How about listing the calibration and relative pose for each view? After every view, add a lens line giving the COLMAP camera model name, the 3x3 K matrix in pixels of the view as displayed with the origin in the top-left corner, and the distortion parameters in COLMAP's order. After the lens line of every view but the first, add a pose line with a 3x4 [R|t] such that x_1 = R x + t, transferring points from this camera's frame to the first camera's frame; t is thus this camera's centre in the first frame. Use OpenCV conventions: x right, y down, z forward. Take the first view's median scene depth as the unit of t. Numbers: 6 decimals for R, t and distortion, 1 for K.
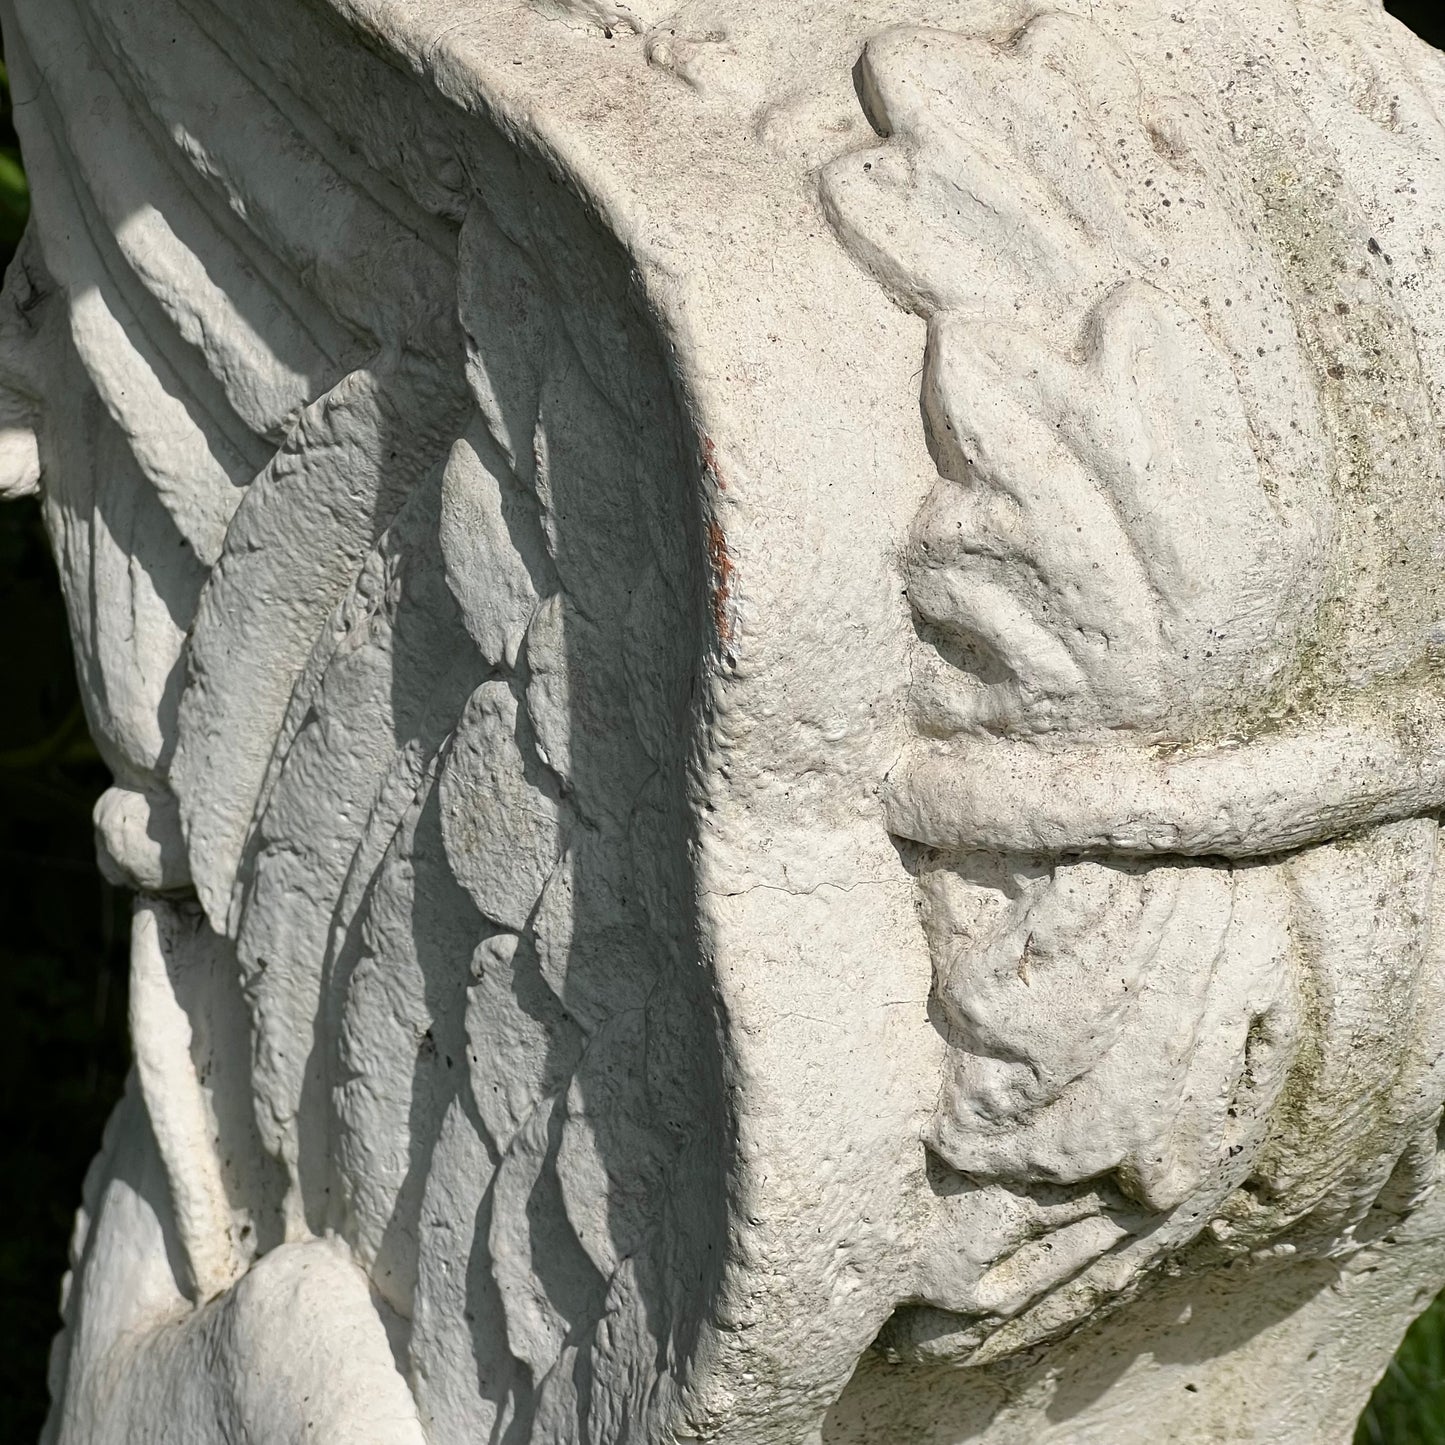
lens RADIAL K [[4362.8, 0, 746.0], [0, 4362.8, 759.9], [0, 0, 1]] dist [-0.428783, 10.804519]
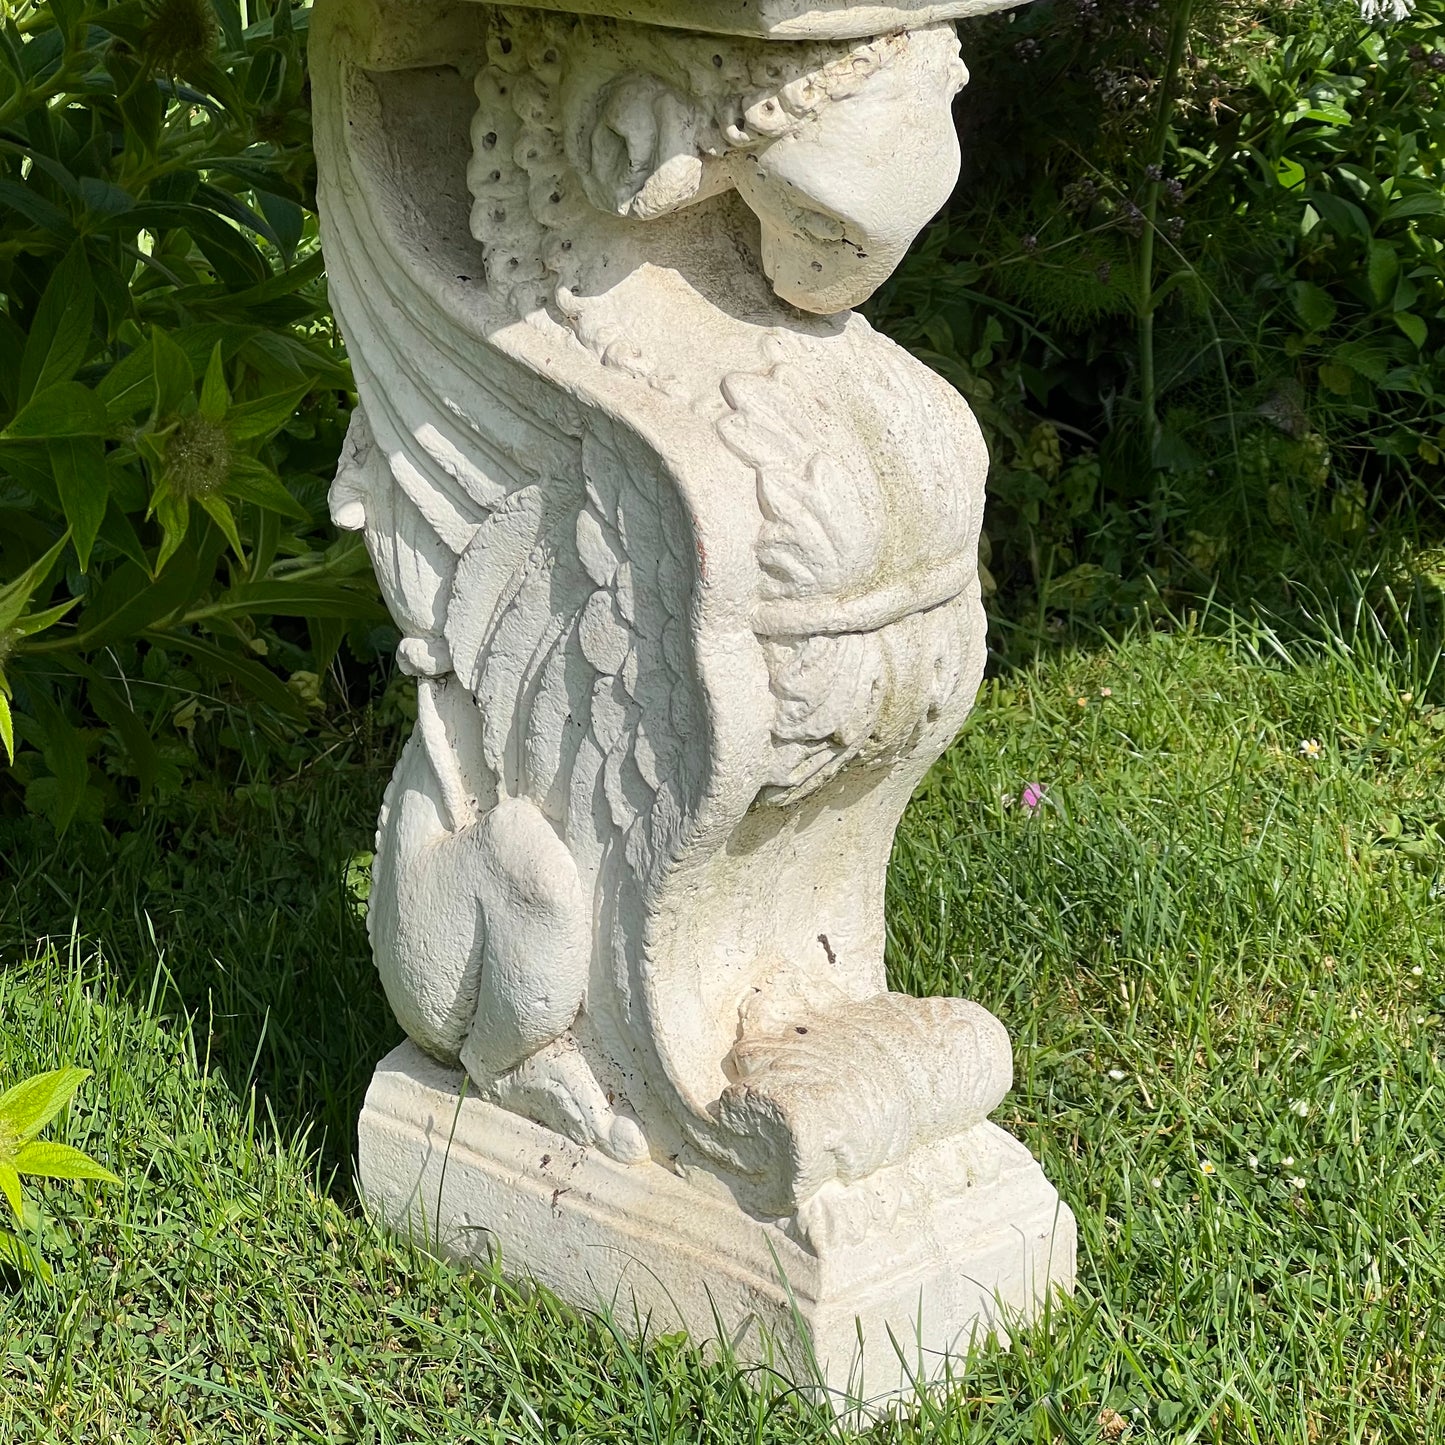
lens RADIAL K [[4362.8, 0, 746.0], [0, 4362.8, 759.9], [0, 0, 1]] dist [-0.428783, 10.804519]
pose [[0.982158, -0.090945, 0.164606, -0.486481], [0.081151, 0.994561, 0.065288, -0.094956], [-0.169649, -0.050765, 0.984196, -2.044227]]
